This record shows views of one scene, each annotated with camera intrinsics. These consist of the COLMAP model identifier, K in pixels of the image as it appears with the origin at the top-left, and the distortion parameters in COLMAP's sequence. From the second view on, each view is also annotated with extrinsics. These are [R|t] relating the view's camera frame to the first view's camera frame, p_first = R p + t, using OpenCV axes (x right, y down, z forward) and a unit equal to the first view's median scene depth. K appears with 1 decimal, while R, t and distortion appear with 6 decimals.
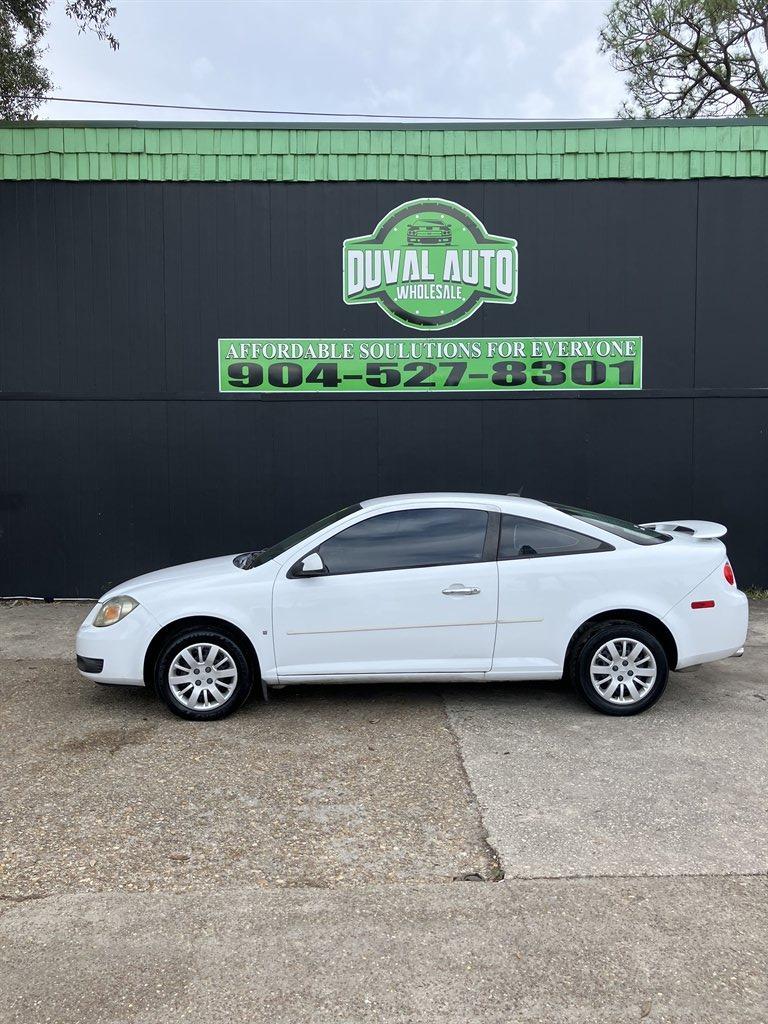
lens RADIAL K [[893.0, 0, 380.7], [0, 893.0, 492.3], [0, 0, 1]] dist [0.010921, -0.000755]
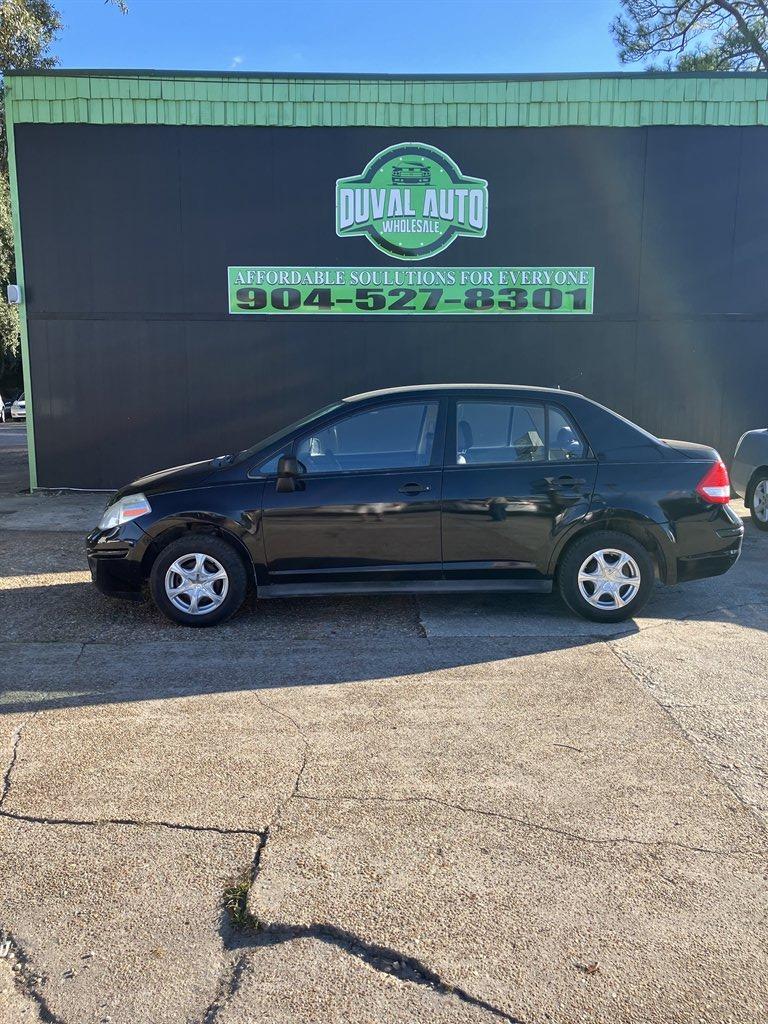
lens RADIAL K [[846.9, 0, 380.3], [0, 846.9, 498.6], [0, 0, 1]] dist [-0.018455, 0.036781]
pose [[0.999970, 0.005485, 0.005379, 0.011006], [-0.006053, 0.993693, 0.111971, 0.002659], [-0.004731, -0.112001, 0.993697, -0.121365]]
